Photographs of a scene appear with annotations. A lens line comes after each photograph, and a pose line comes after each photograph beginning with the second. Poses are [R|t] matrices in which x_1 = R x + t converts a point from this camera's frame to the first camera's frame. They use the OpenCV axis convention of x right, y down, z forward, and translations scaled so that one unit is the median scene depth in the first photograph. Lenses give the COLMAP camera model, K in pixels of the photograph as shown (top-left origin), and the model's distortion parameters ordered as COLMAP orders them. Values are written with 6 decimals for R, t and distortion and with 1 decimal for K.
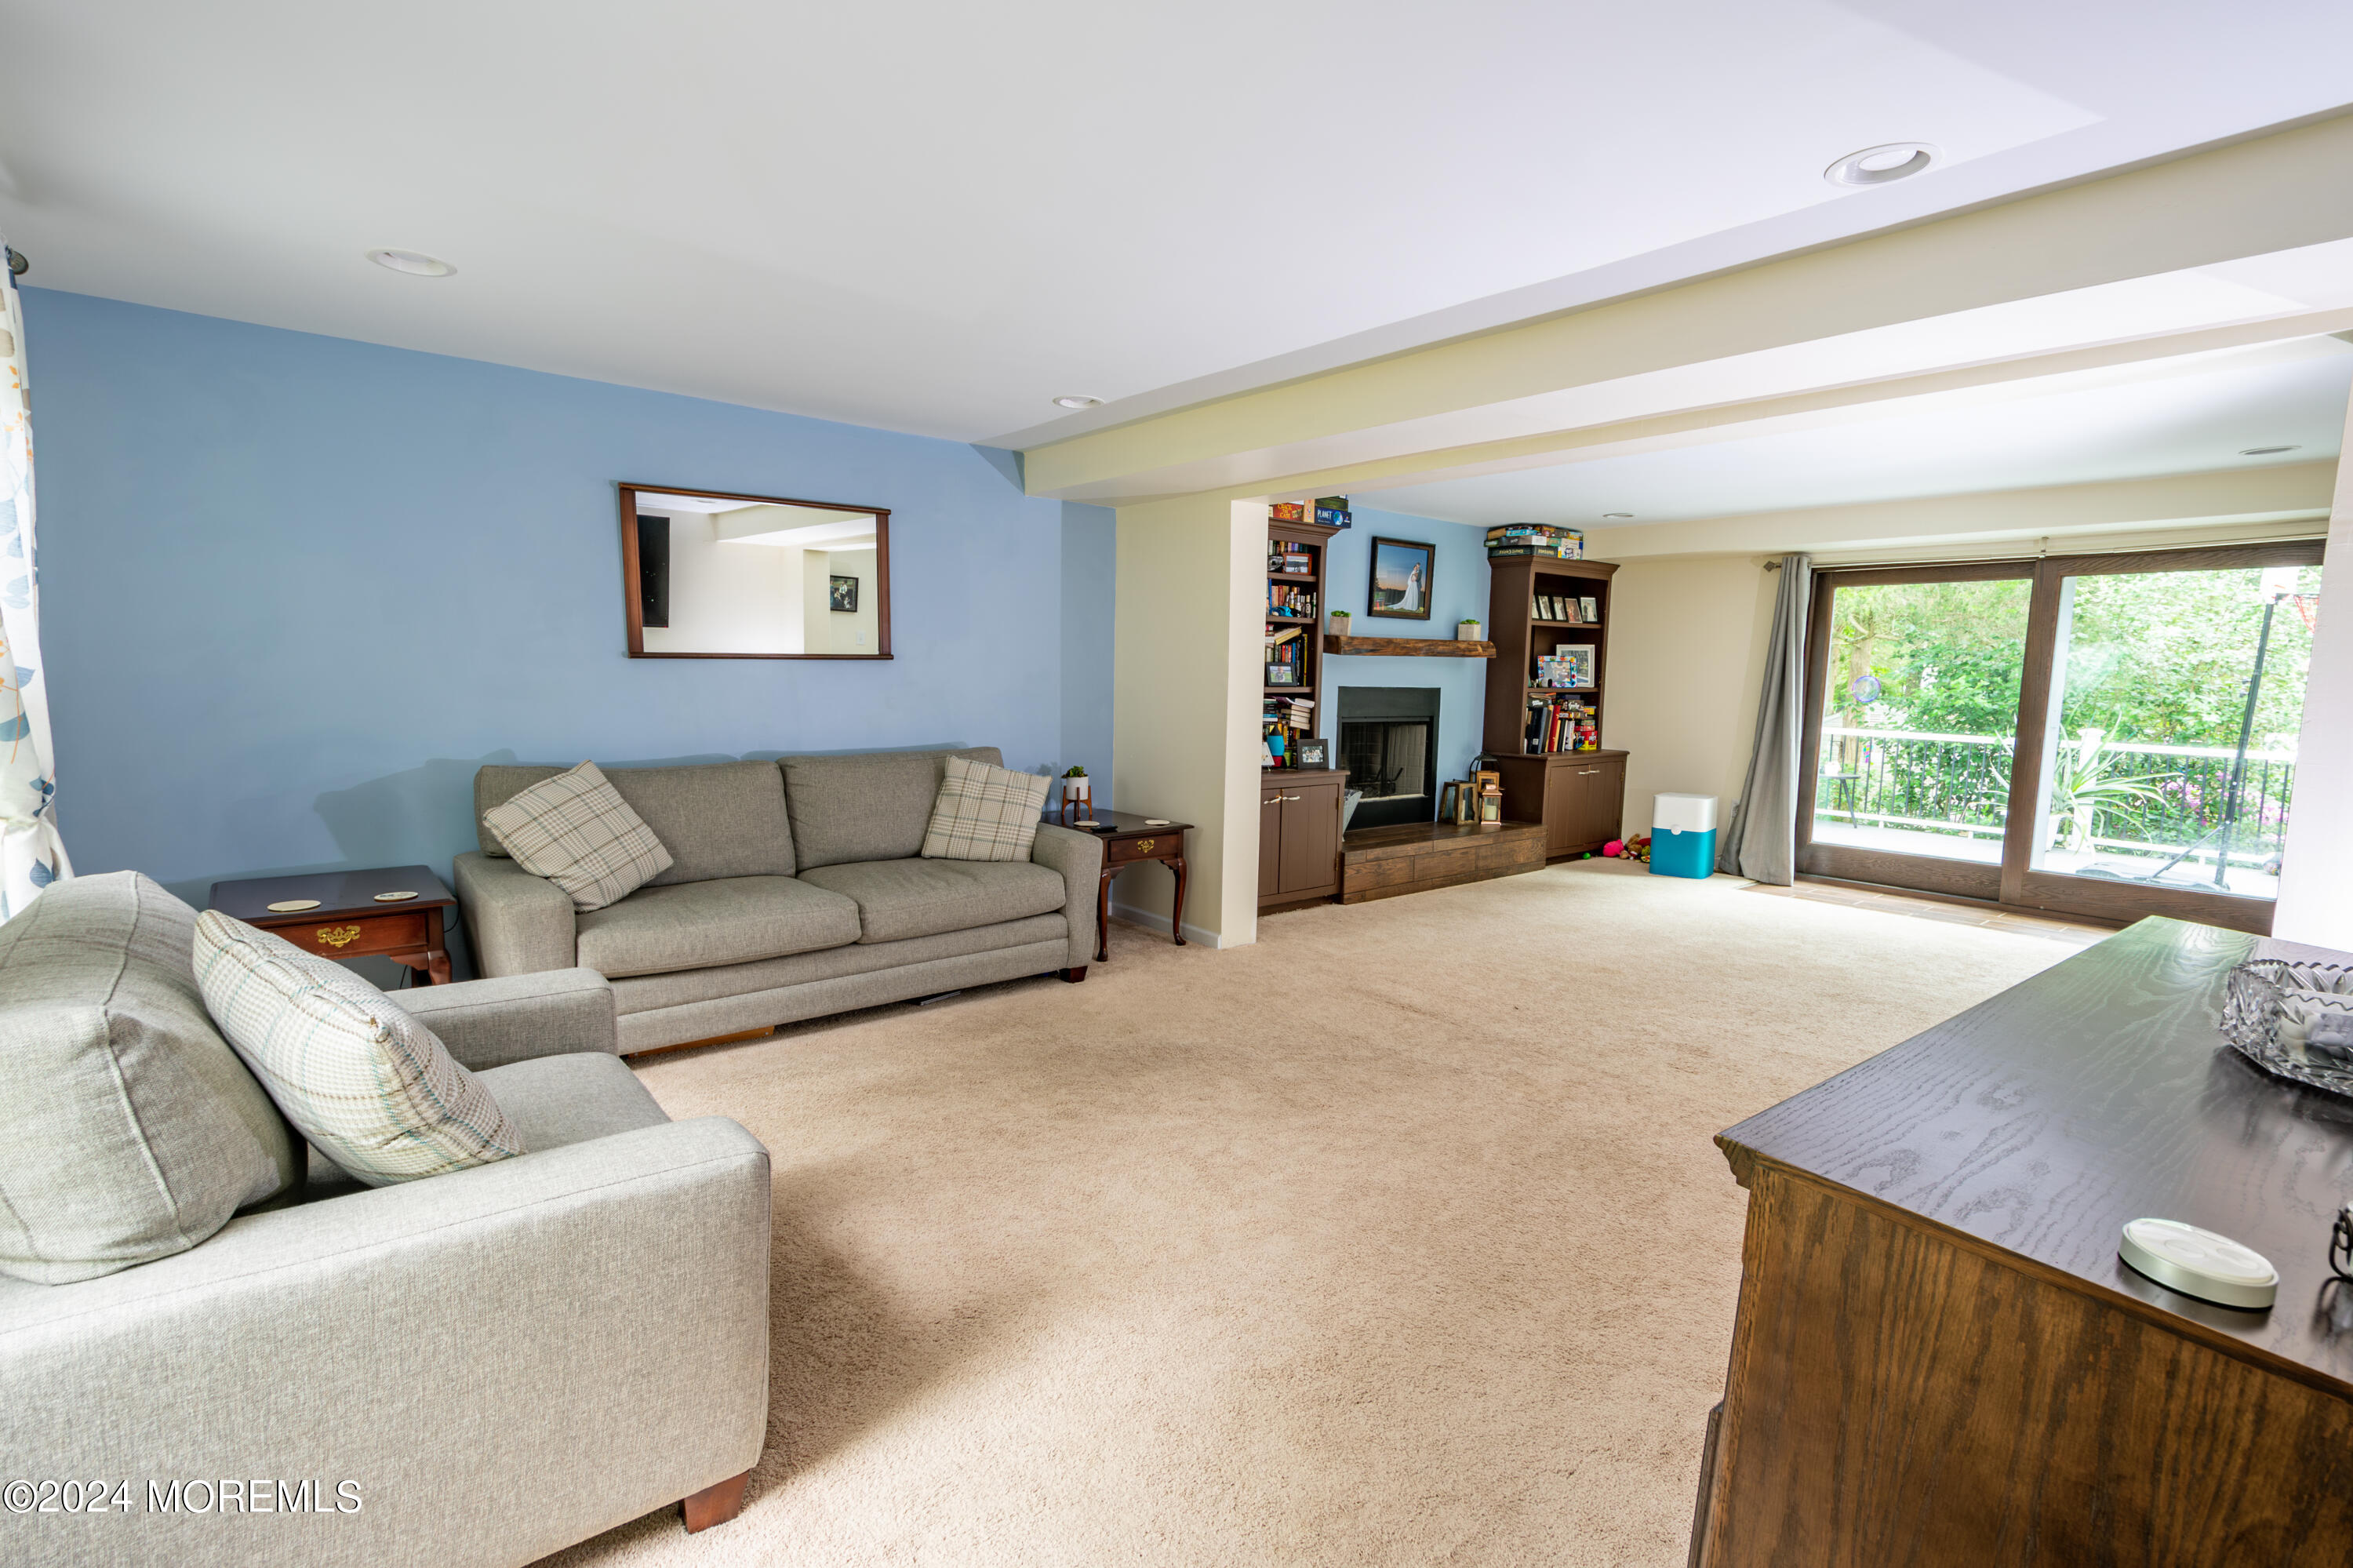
lens RADIAL K [[1065.1, 0, 1167.7], [0, 1065.1, 799.7], [0, 0, 1]] dist [0.002792, -0.000047]
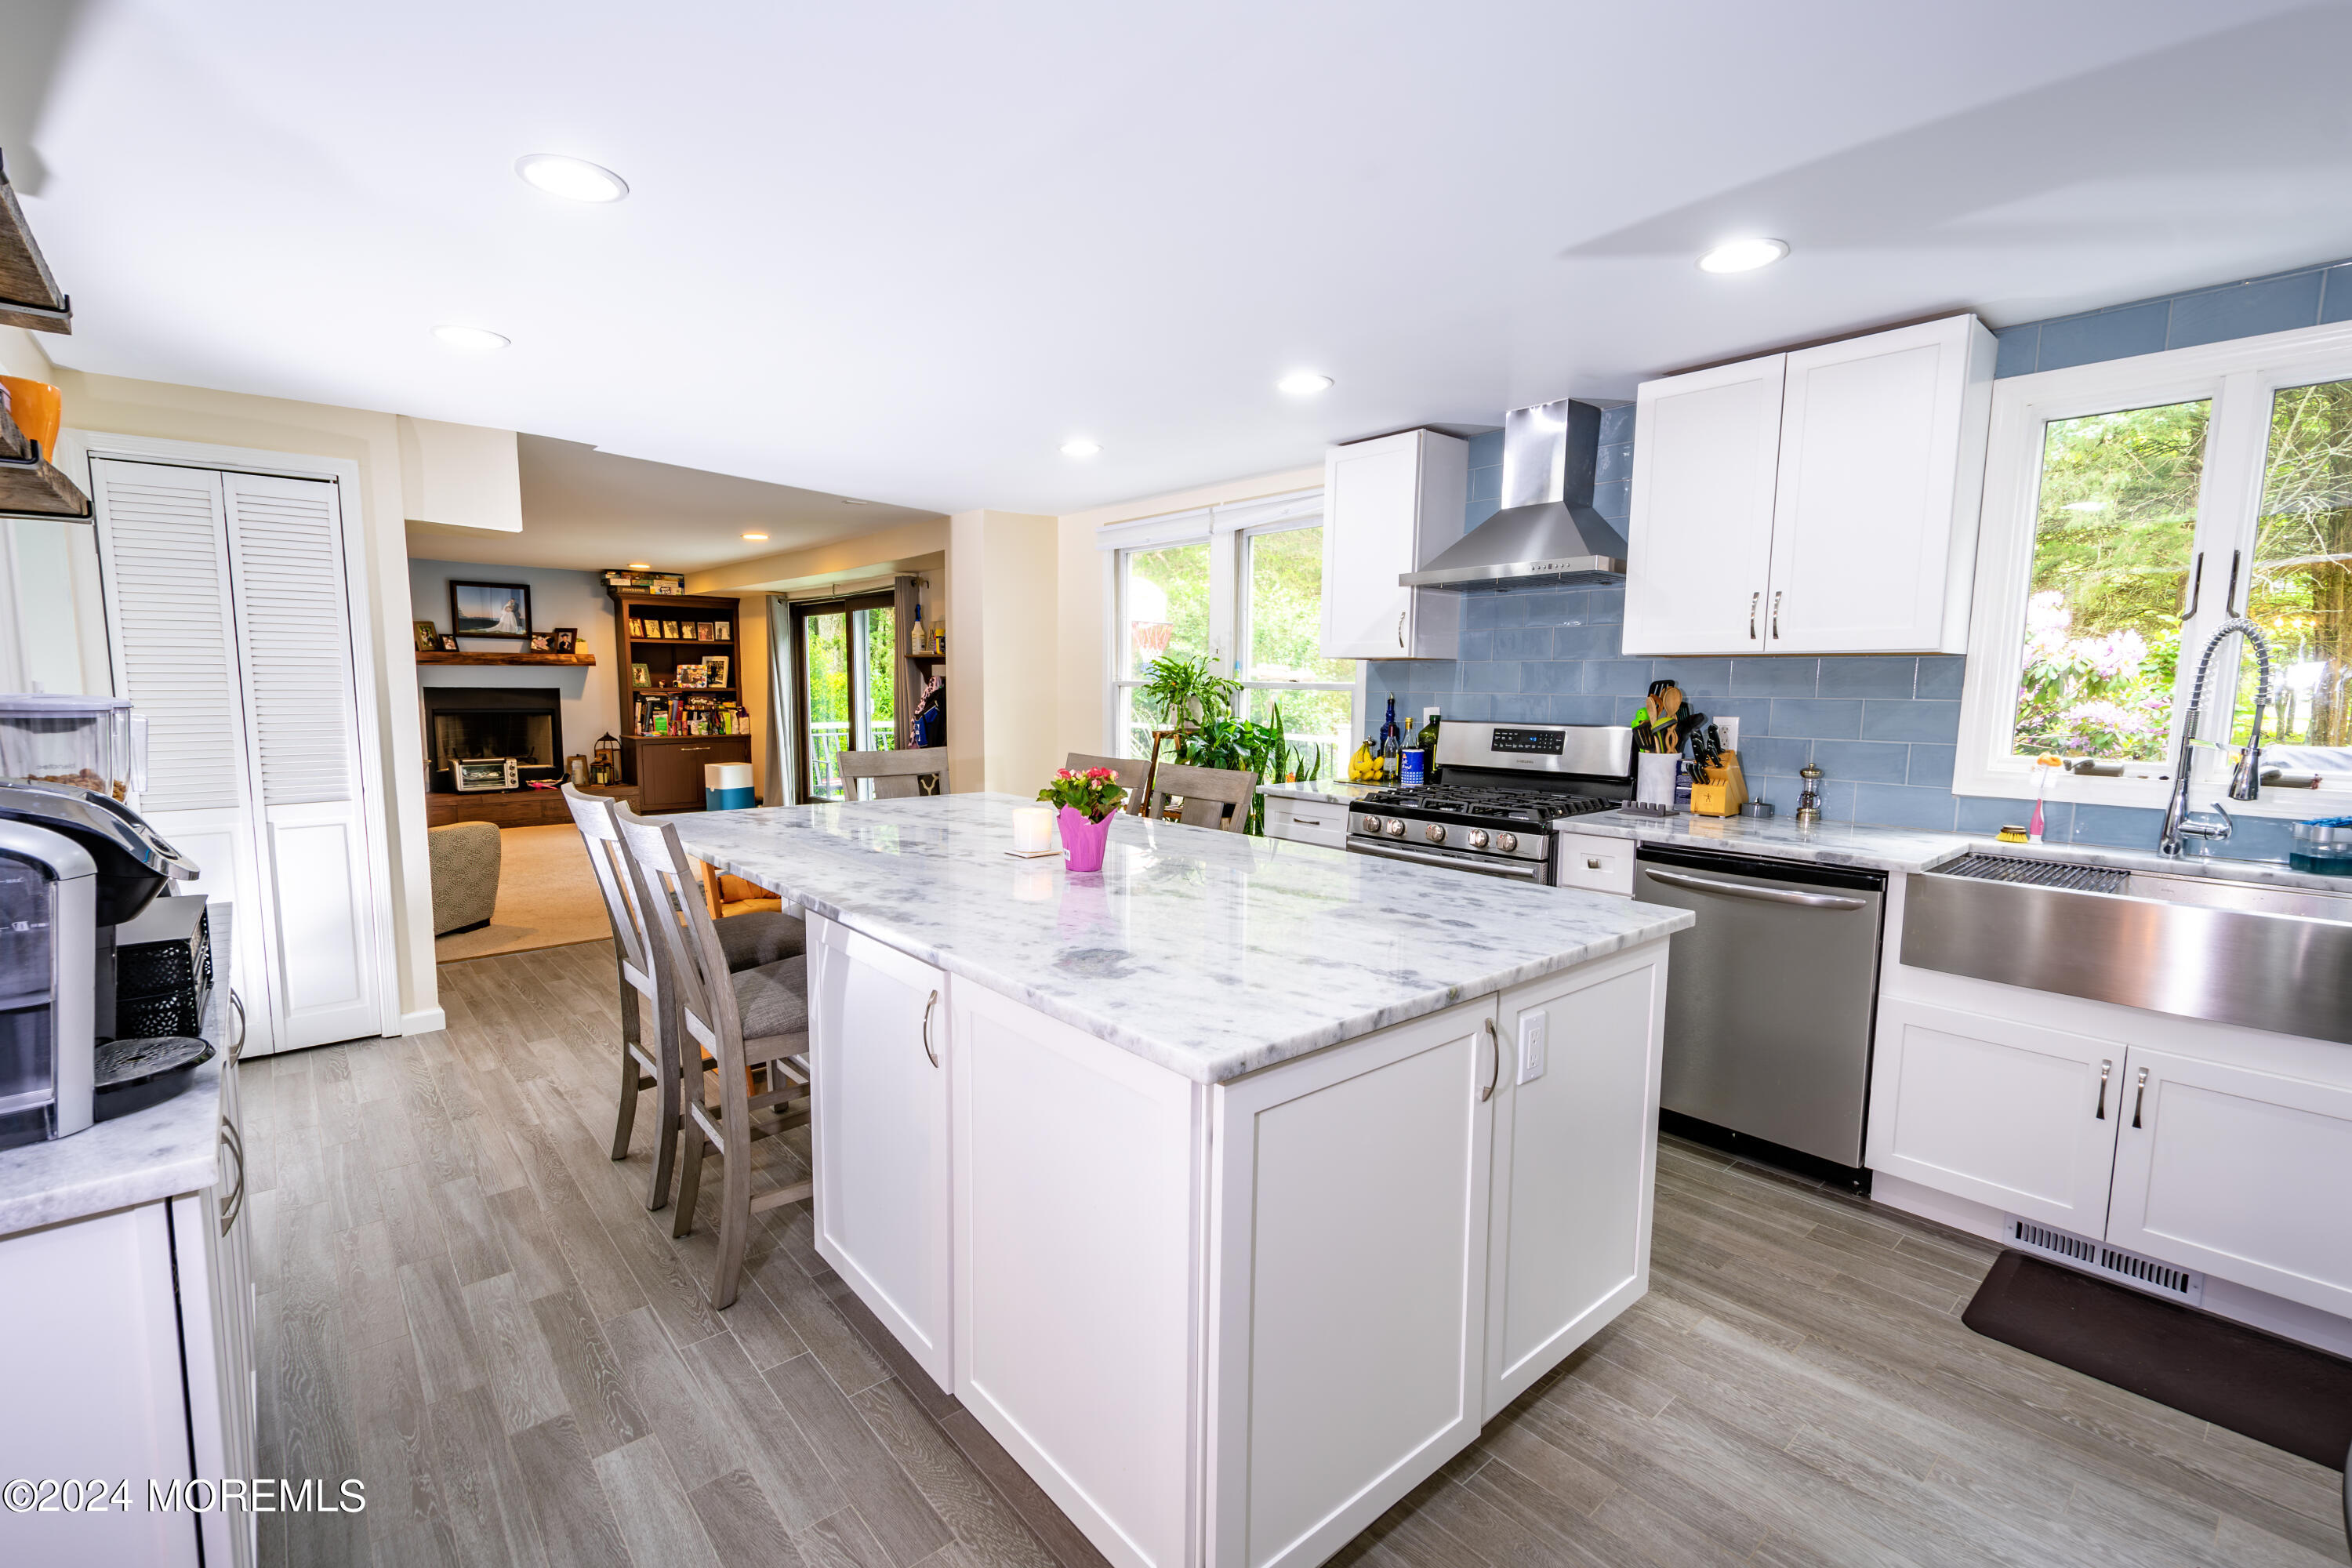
lens RADIAL K [[1029.0, 0, 1175.7], [0, 1029.0, 796.8], [0, 0, 1]] dist [0.014777, -0.000857]
pose [[0.998933, -0.010553, 0.044963, 1.053467], [0.010720, 0.999937, -0.003475, 0.052654], [-0.044924, 0.003953, 0.998983, -0.401886]]
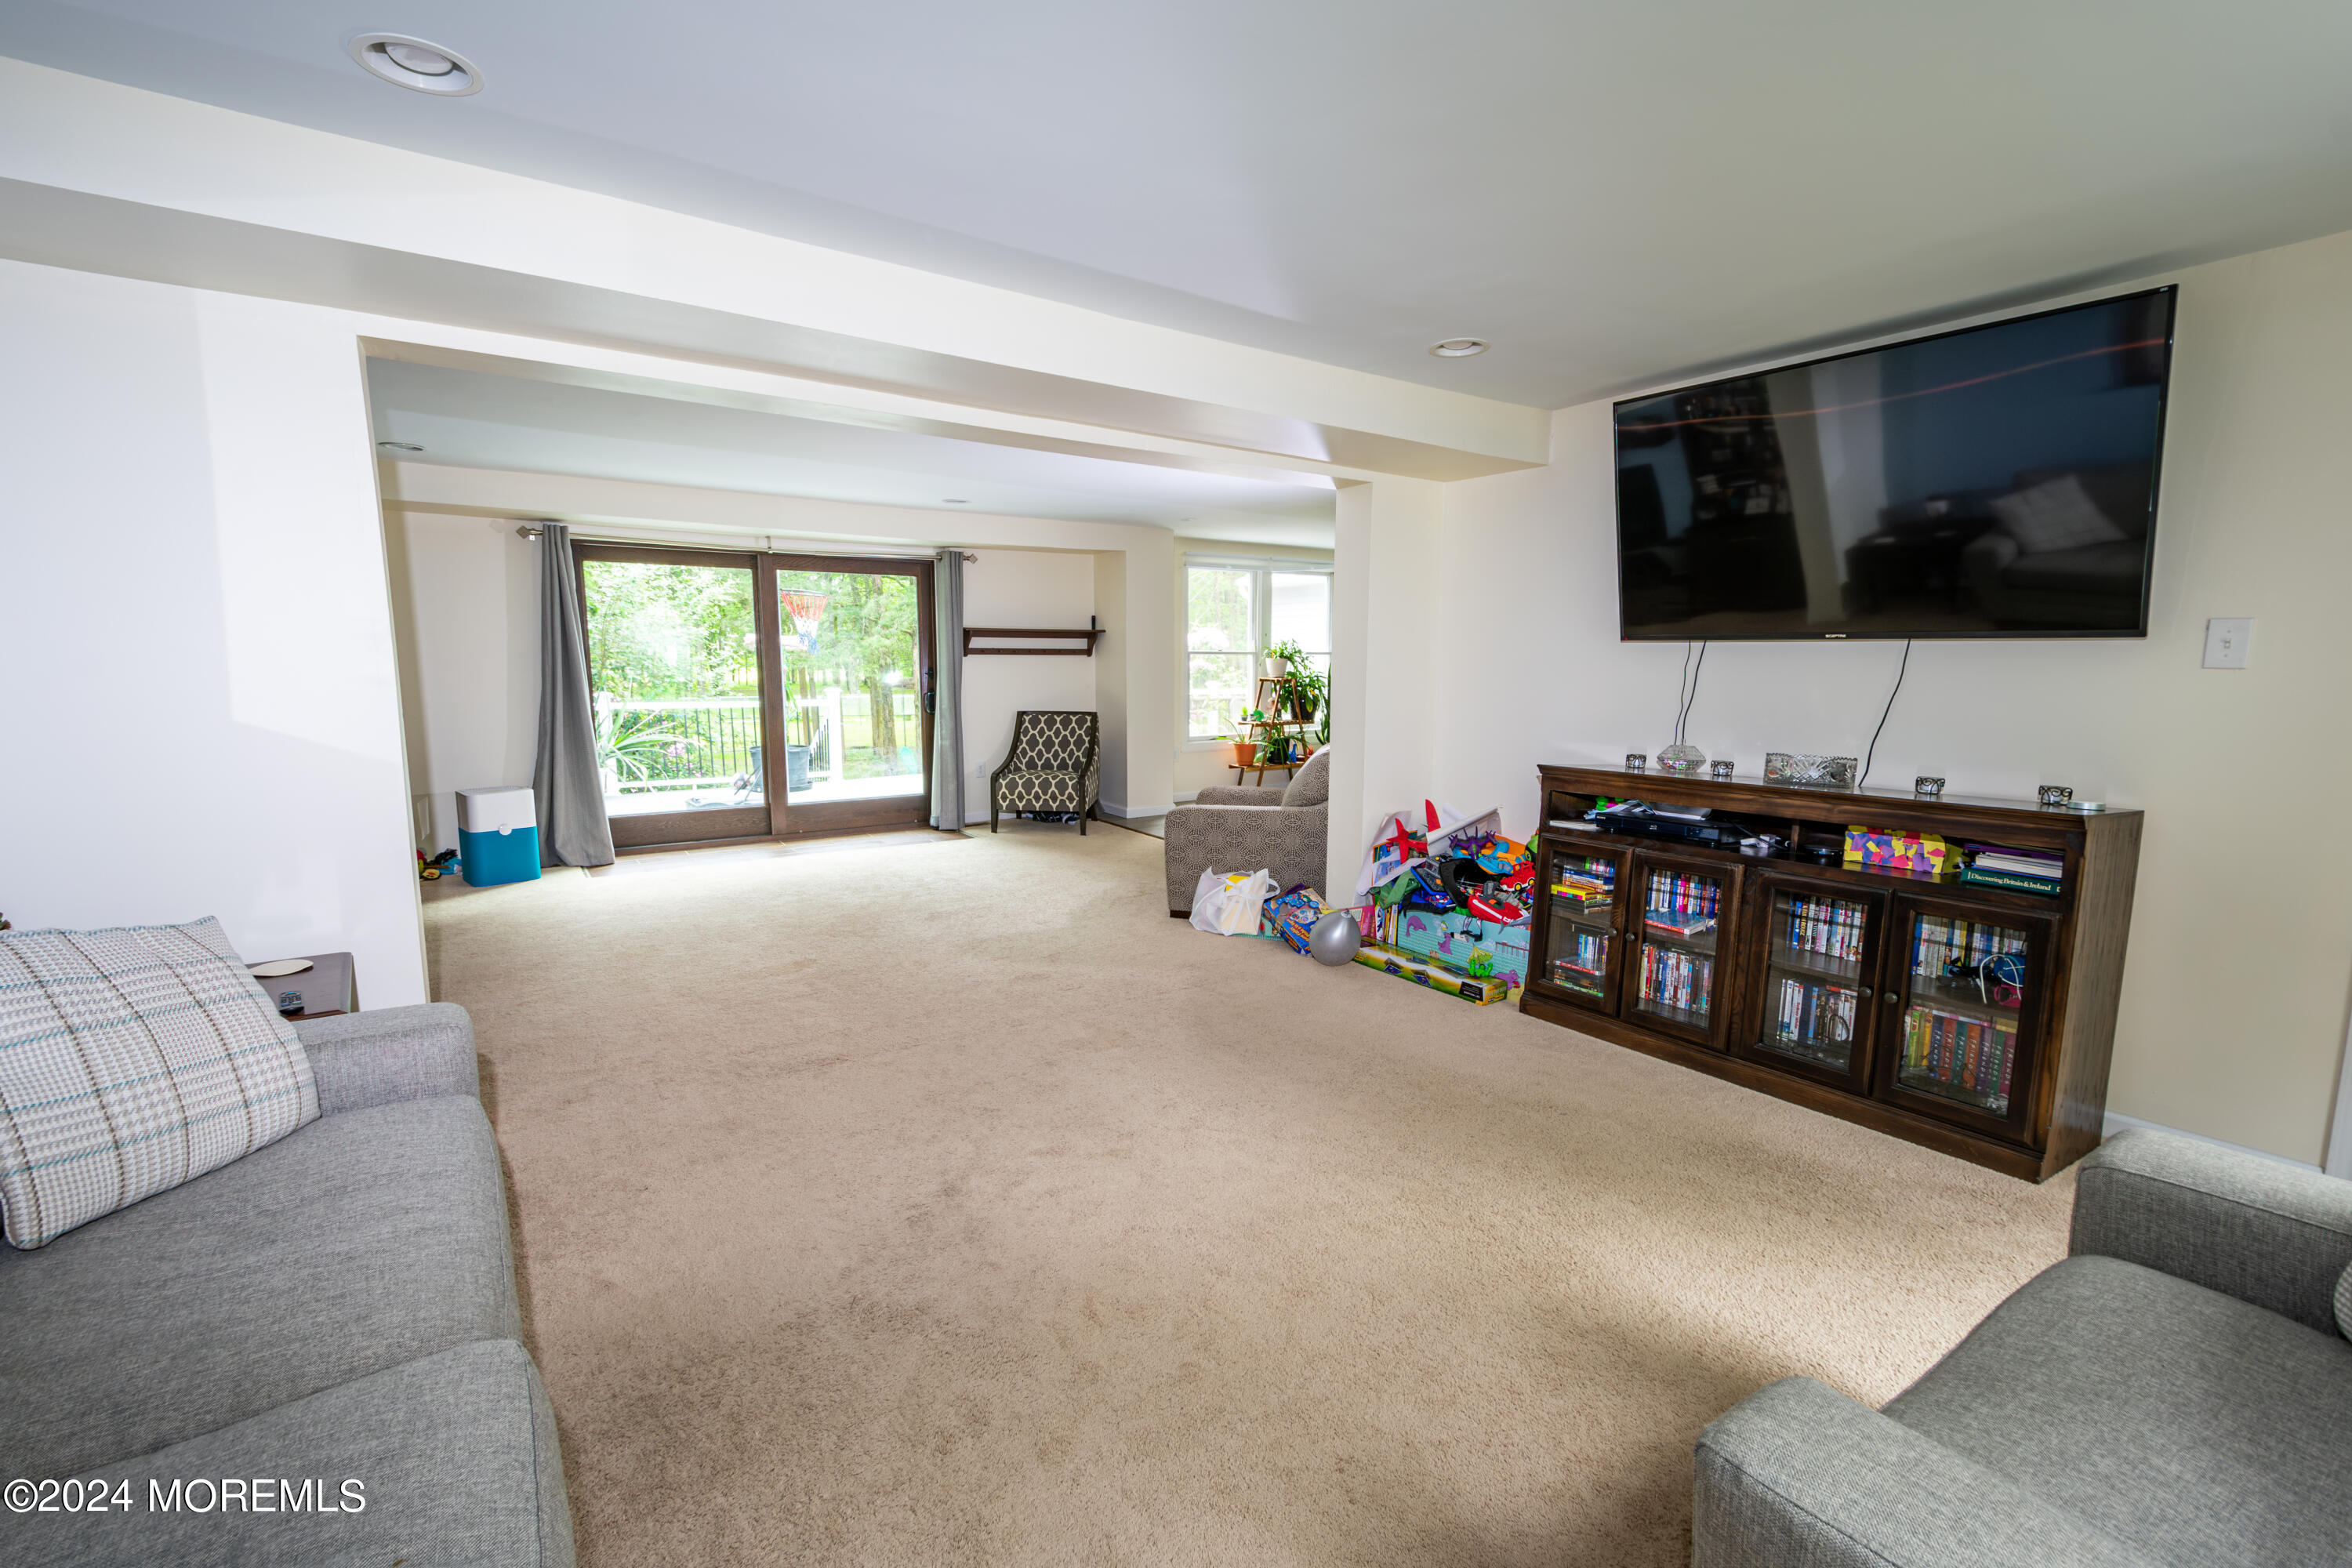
lens RADIAL K [[1029.0, 0, 1175.7], [0, 1029.0, 796.8], [0, 0, 1]] dist [0.014777, -0.000857]
pose [[0.068341, -0.147360, 0.986719, -0.316121], [0.115980, 0.983499, 0.138846, -0.052533], [-0.990898, 0.104951, 0.084304, 0.398169]]
